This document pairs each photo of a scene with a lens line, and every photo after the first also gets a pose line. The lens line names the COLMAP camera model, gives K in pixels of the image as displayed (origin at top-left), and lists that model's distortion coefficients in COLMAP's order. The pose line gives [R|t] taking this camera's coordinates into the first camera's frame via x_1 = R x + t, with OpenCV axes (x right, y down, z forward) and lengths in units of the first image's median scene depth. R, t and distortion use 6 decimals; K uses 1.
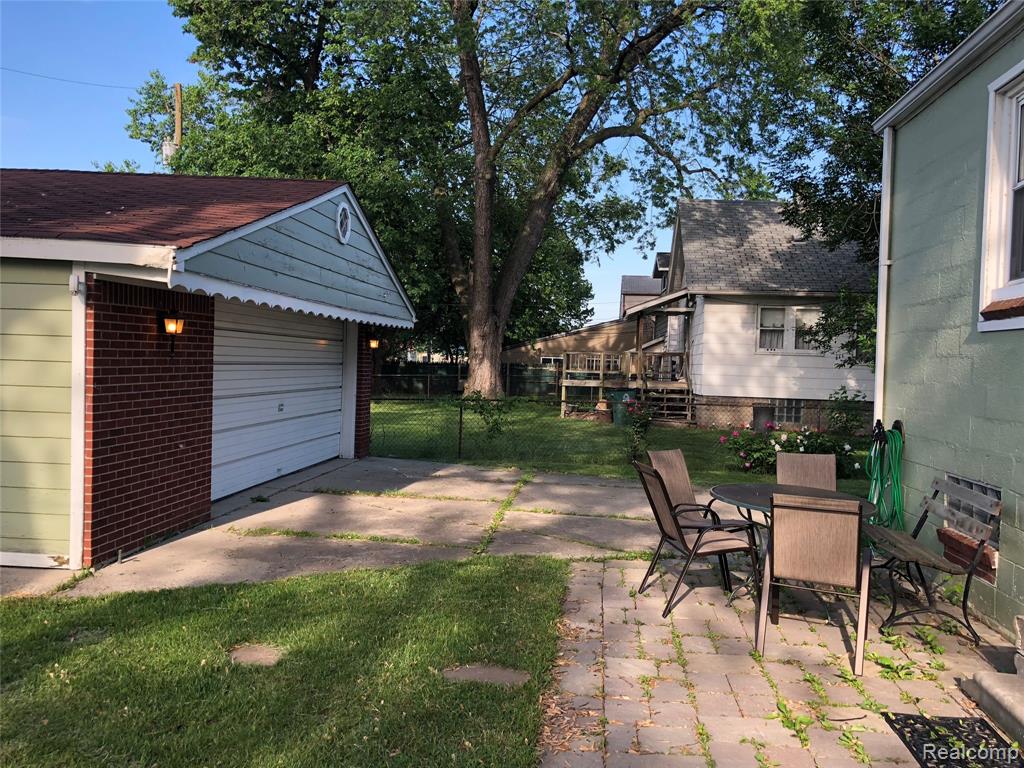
lens RADIAL K [[766.0, 0, 512.0], [0, 766.0, 384.0], [0, 0, 1]] dist [0.000007, -0.001413]
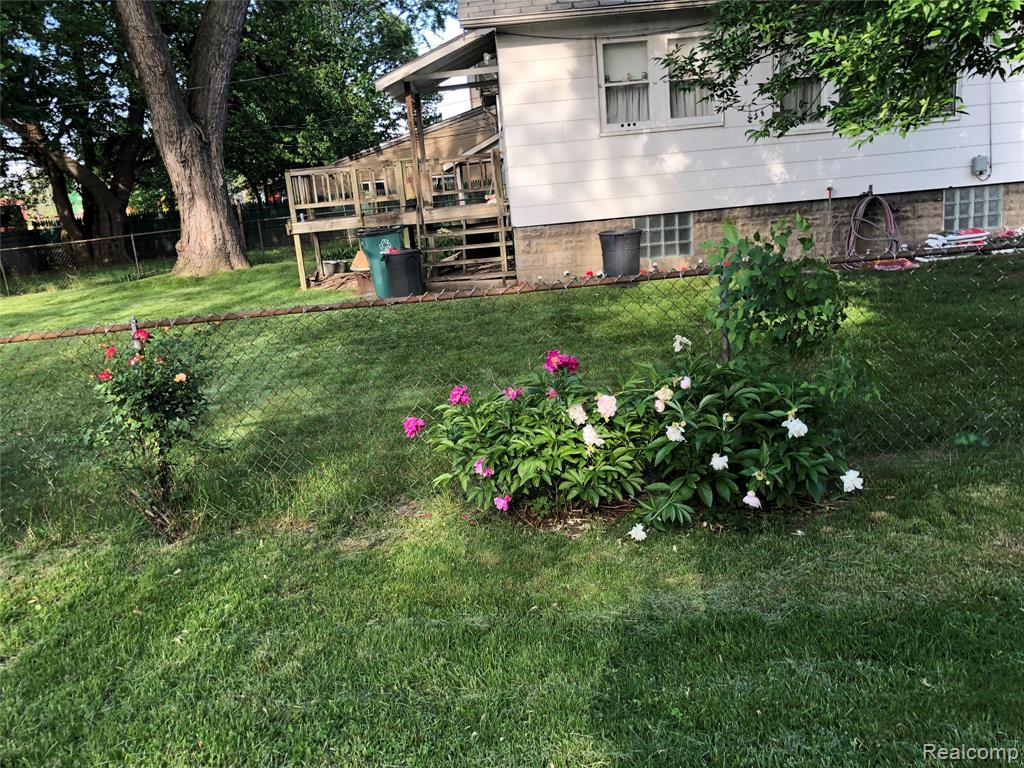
lens RADIAL K [[905.1, 0, 512.0], [0, 905.1, 384.0], [0, 0, 1]] dist [0.050633, -0.000719]
pose [[0.979798, -0.147143, 0.135444, 0.132670], [0.119354, 0.973646, 0.194340, -0.001387], [-0.160470, -0.174248, 0.971538, 0.330423]]
